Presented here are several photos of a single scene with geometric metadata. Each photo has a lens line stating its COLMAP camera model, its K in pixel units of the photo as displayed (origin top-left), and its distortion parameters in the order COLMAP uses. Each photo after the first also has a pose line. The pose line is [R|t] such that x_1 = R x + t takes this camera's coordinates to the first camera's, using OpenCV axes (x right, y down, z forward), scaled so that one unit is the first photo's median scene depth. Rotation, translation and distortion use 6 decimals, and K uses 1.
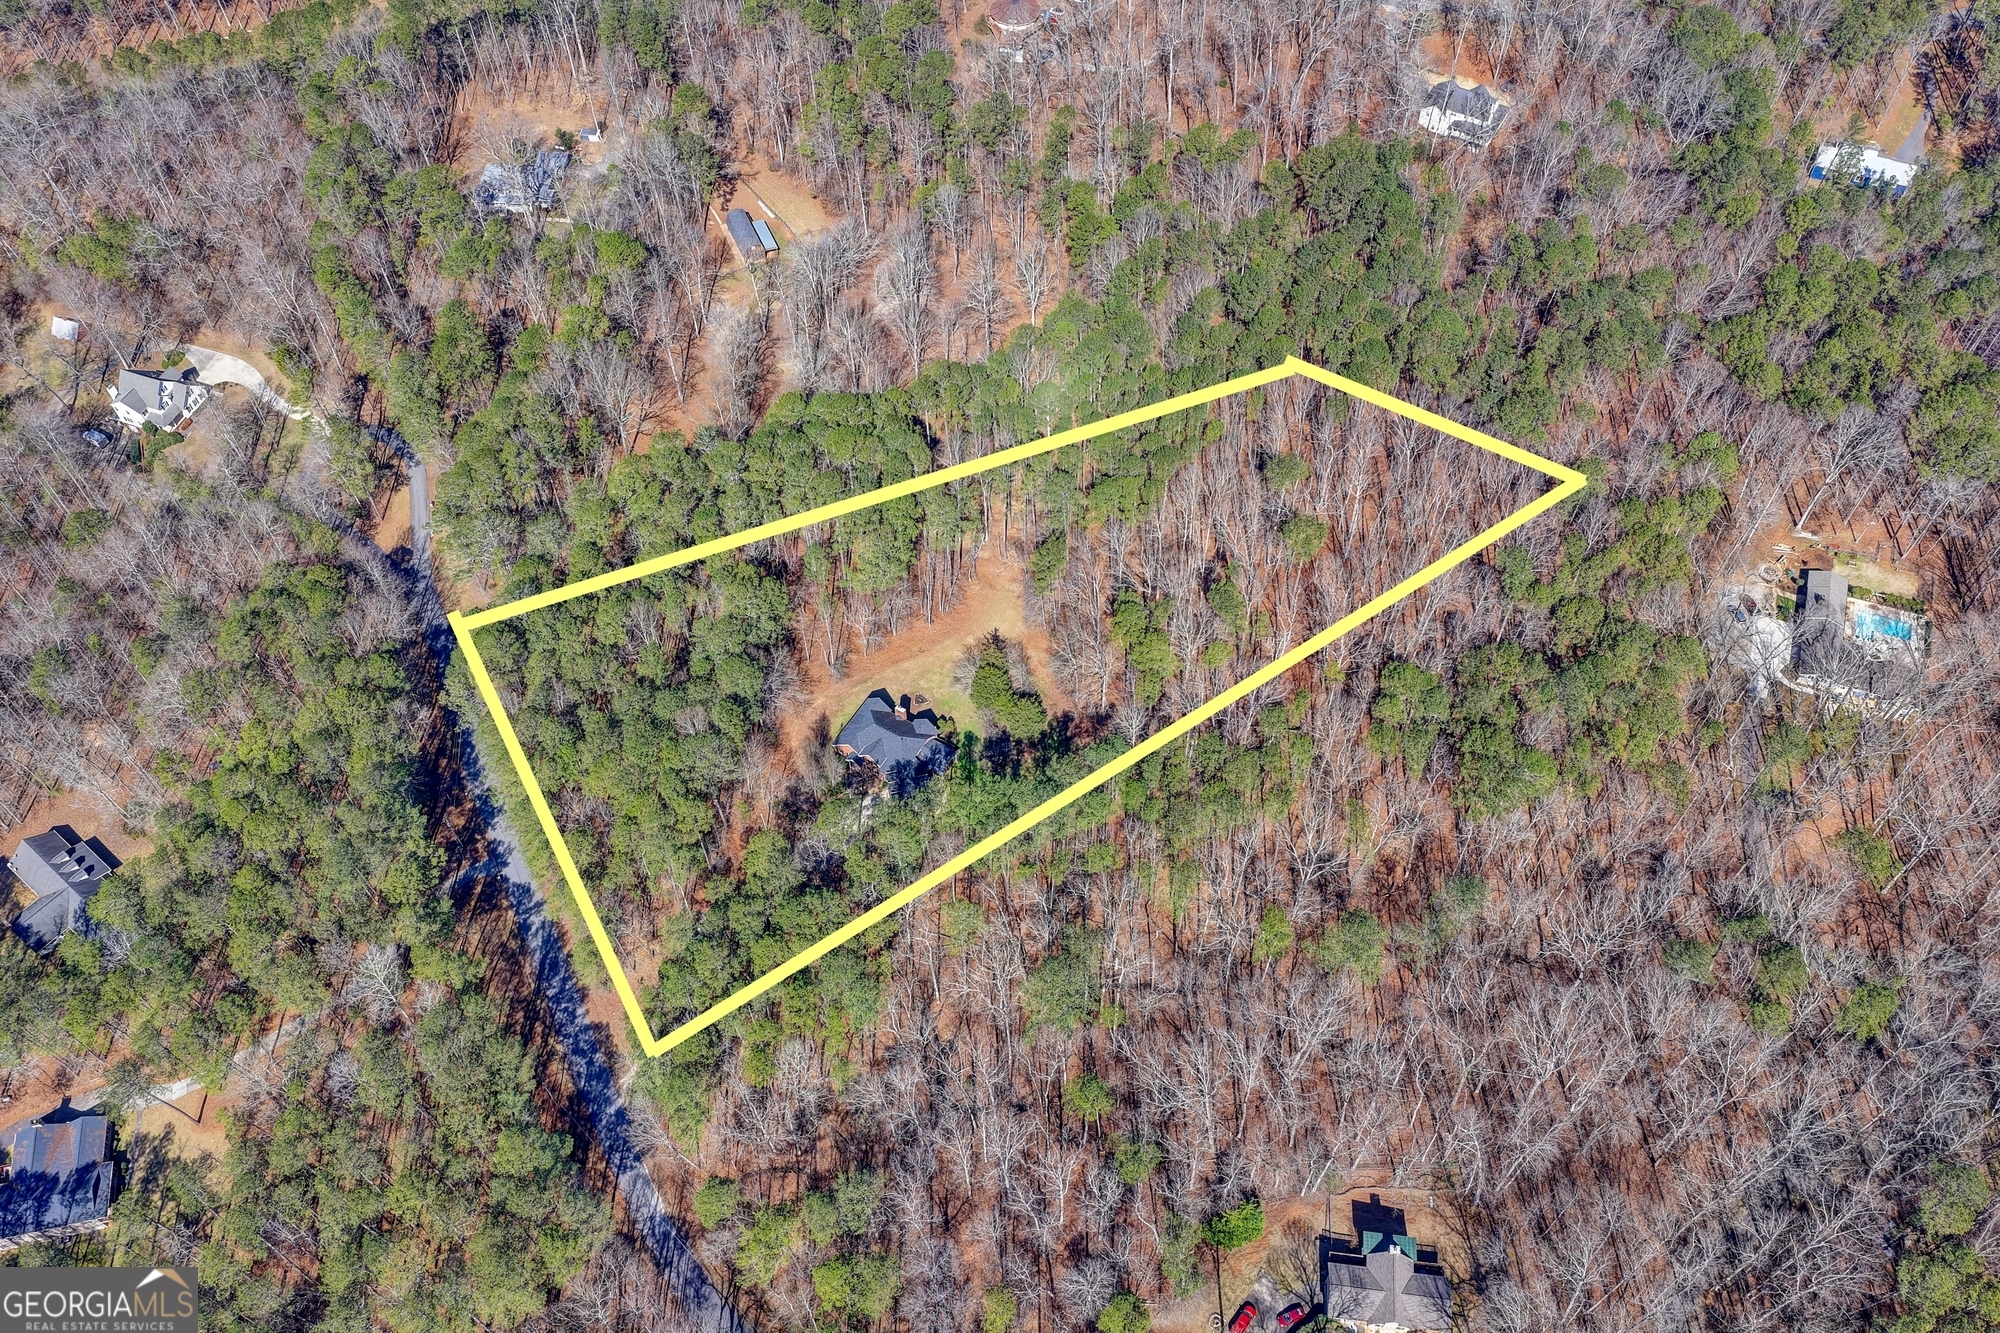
lens RADIAL K [[1647.9, 0, 1006.6], [0, 1647.9, 674.3], [0, 0, 1]] dist [-0.020658, 0.042081]
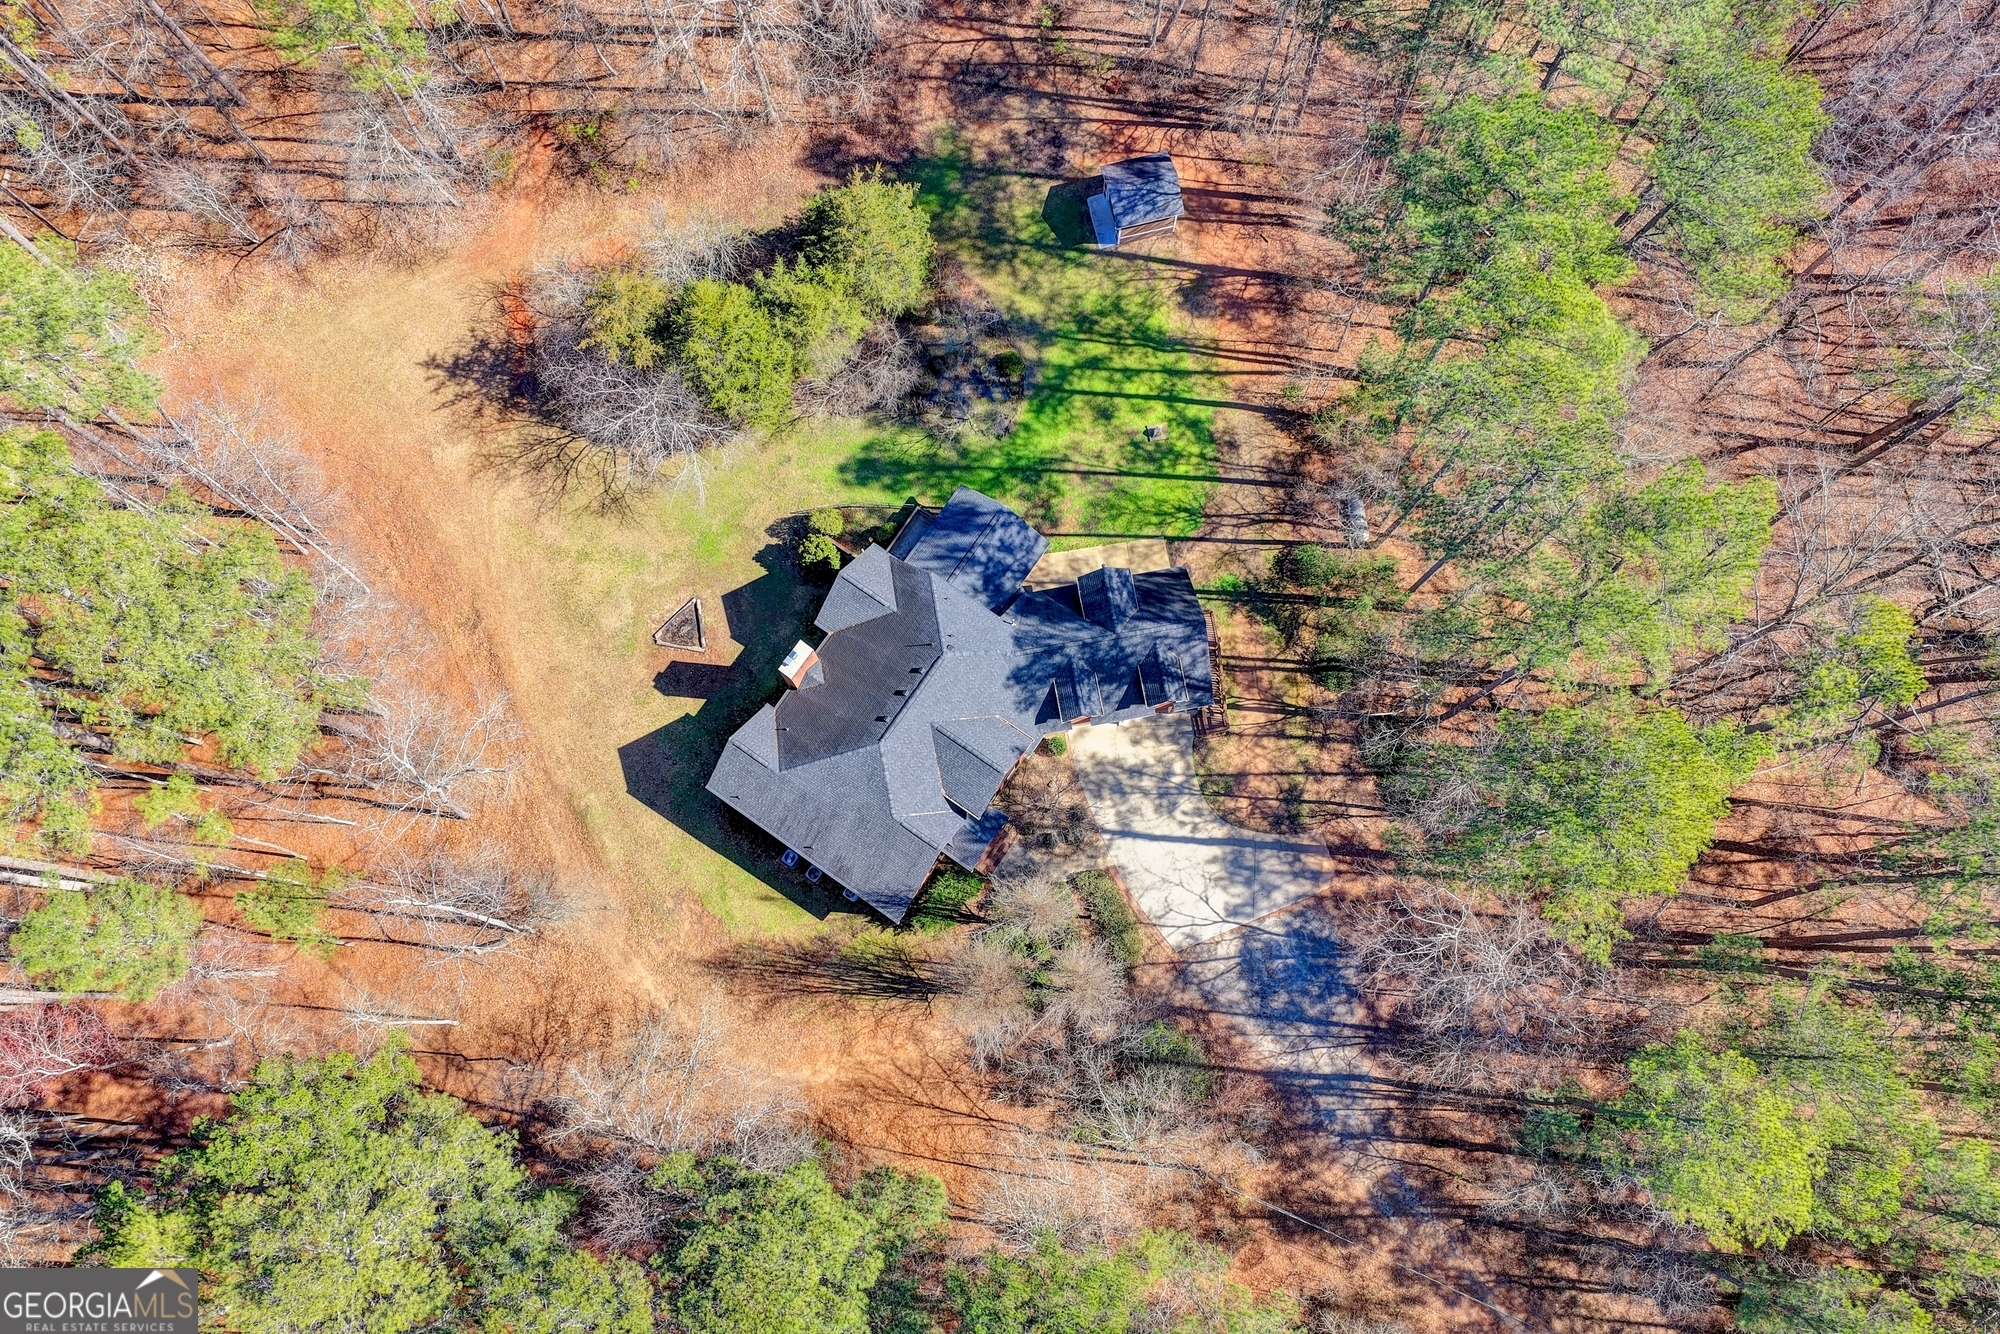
lens RADIAL K [[1647.9, 0, 994.1], [0, 1647.9, 678.1], [0, 0, 1]] dist [-0.020658, 0.042081]
pose [[0.075255, -0.976063, 0.204051, -0.119526], [0.820536, 0.176893, 0.543535, -0.099160], [-0.566620, 0.126527, 0.814207, 0.754526]]
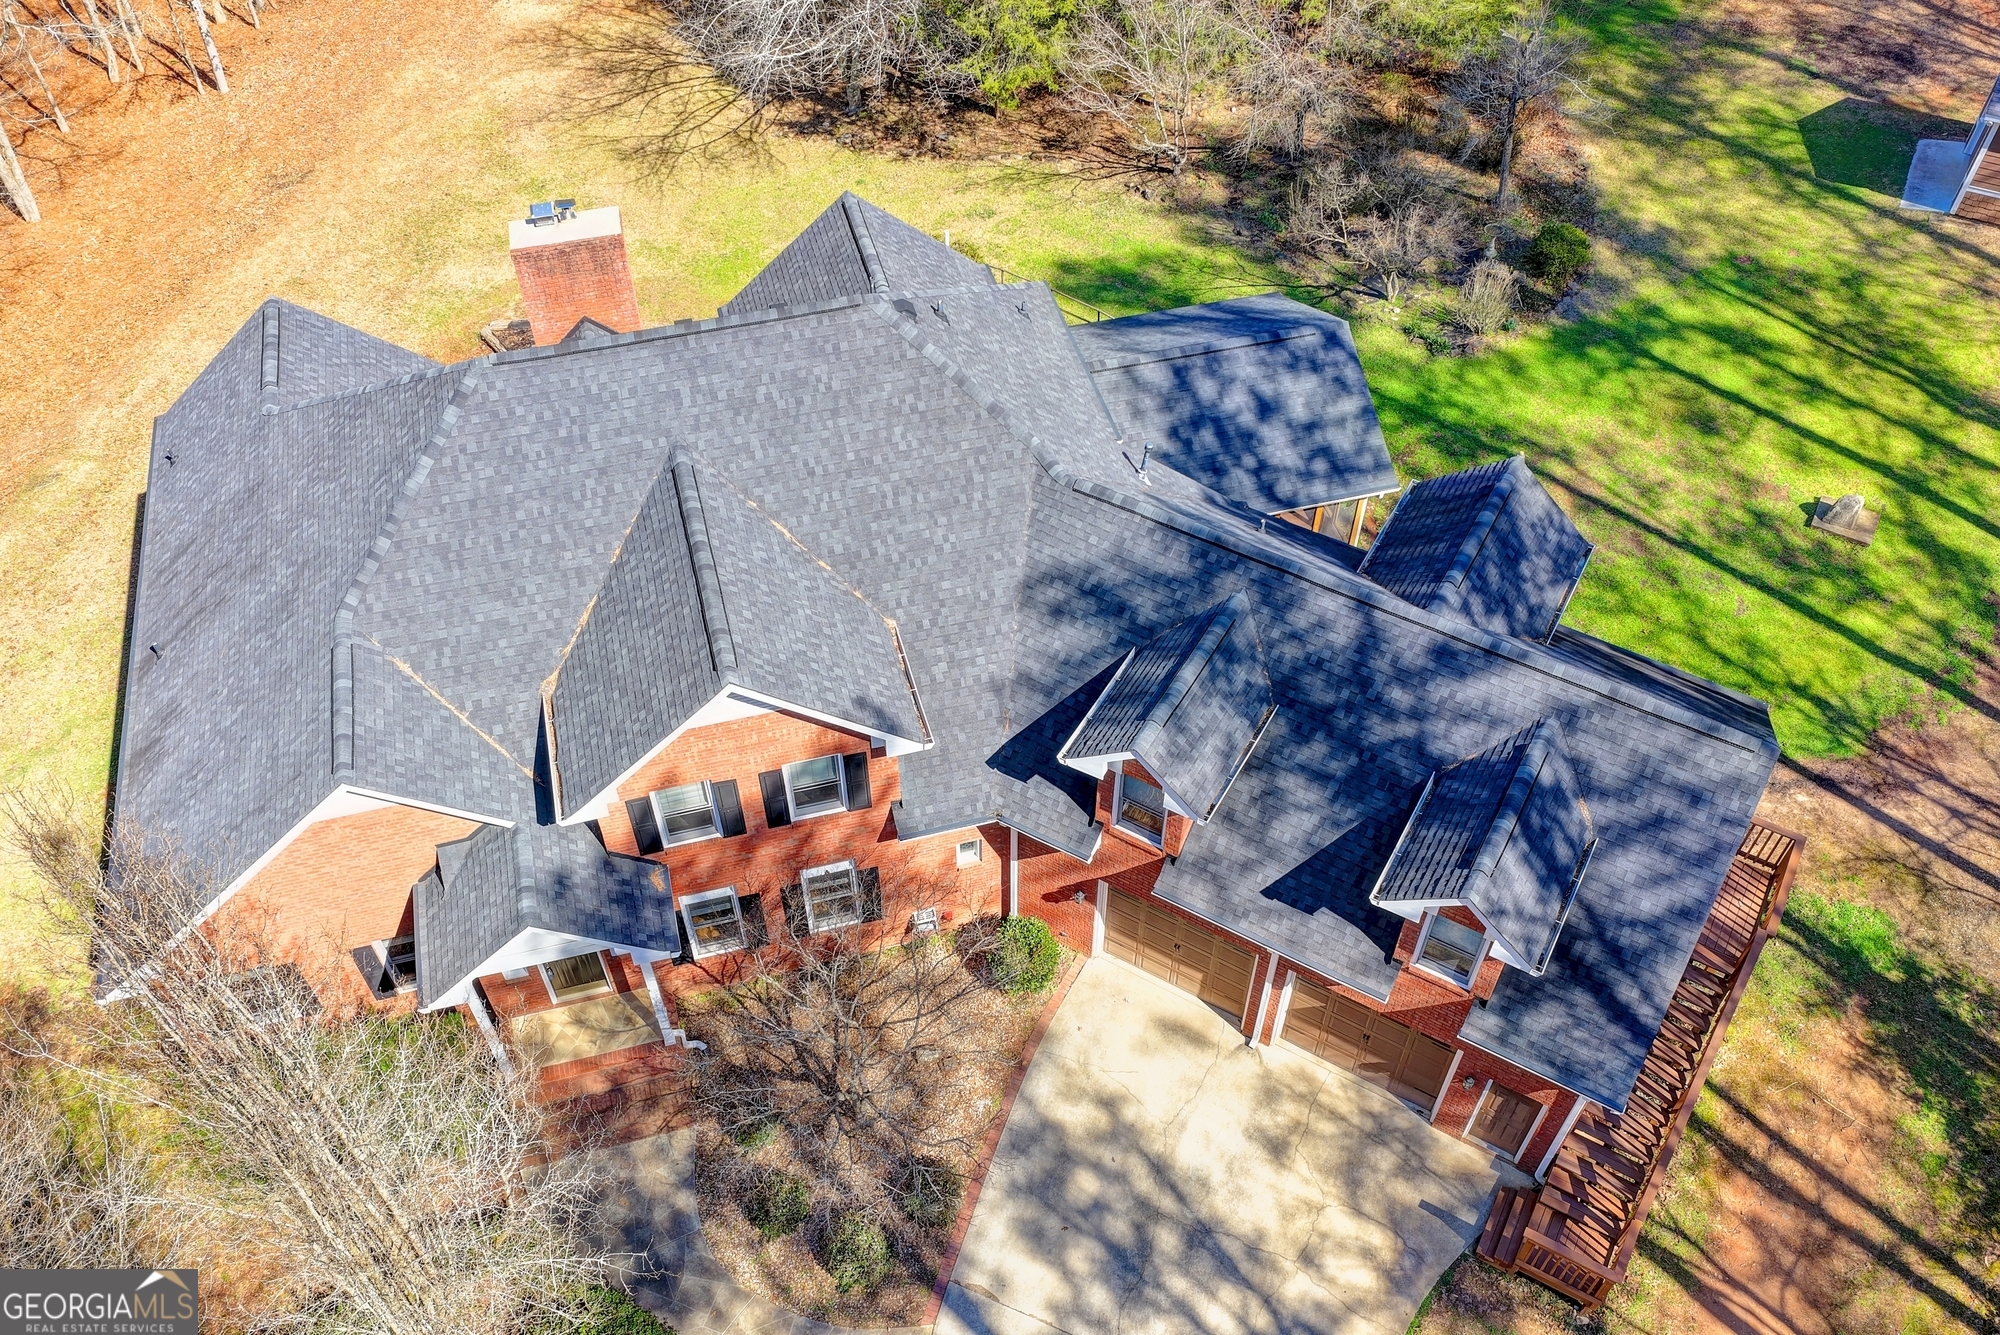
lens RADIAL K [[1647.9, 0, 1010.4], [0, 1647.9, 661.3], [0, 0, 1]] dist [-0.020658, 0.042081]
pose [[0.696851, -0.534951, 0.477730, -0.103345], [0.580956, 0.811616, 0.061404, 0.049113], [-0.420581, 0.234750, 0.876358, 0.907668]]
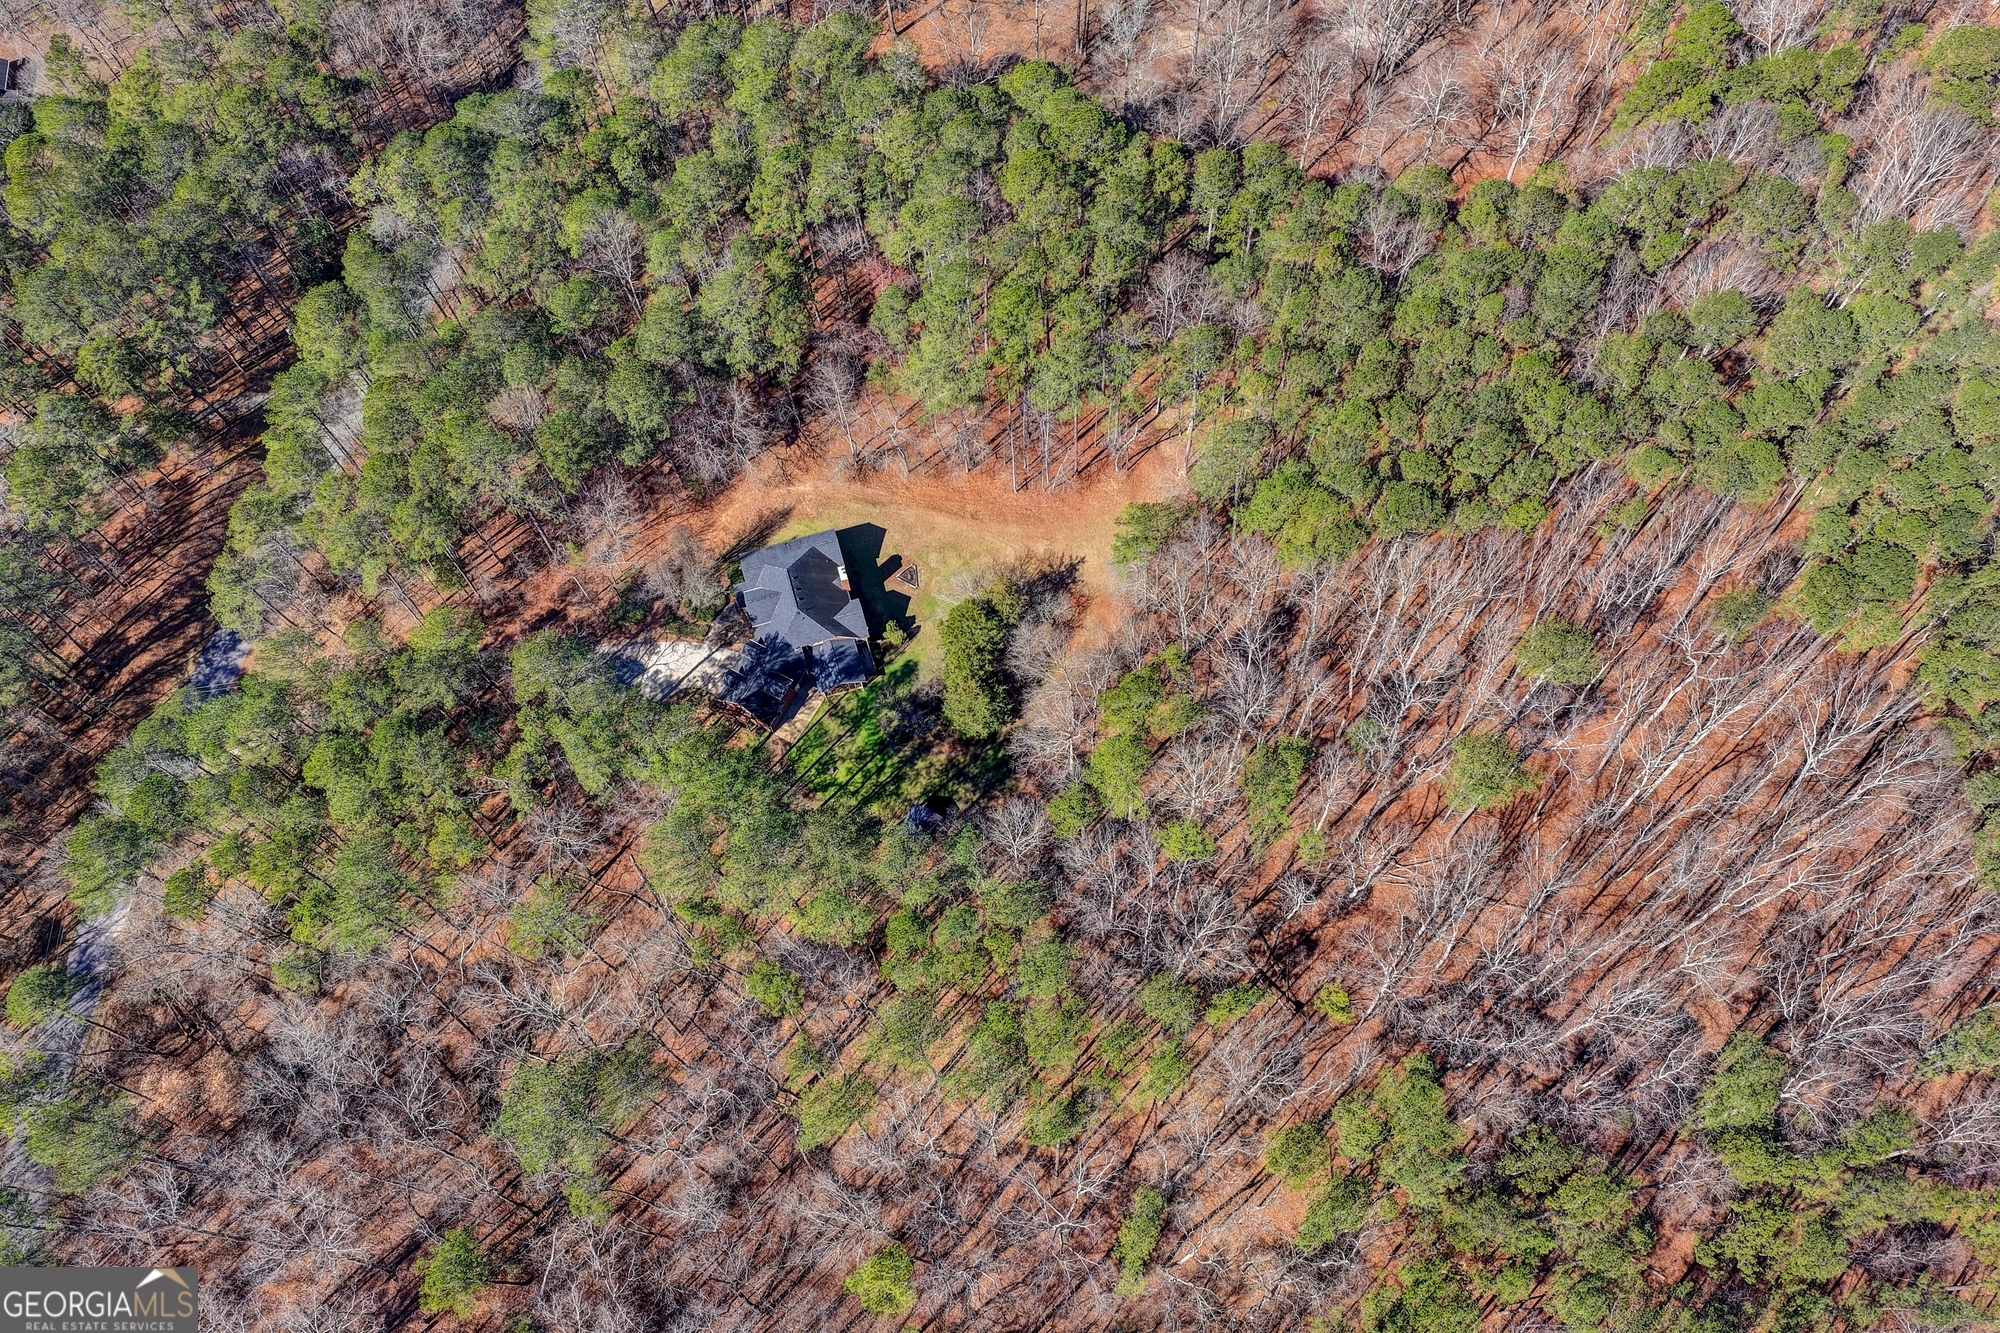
lens RADIAL K [[1647.9, 0, 1003.8], [0, 1647.9, 679.7], [0, 0, 1]] dist [-0.020658, 0.042081]
pose [[0.735345, 0.622071, -0.268877, 0.184342], [-0.547082, 0.779058, 0.306220, -0.180874], [0.399962, -0.078080, 0.913200, 0.420088]]
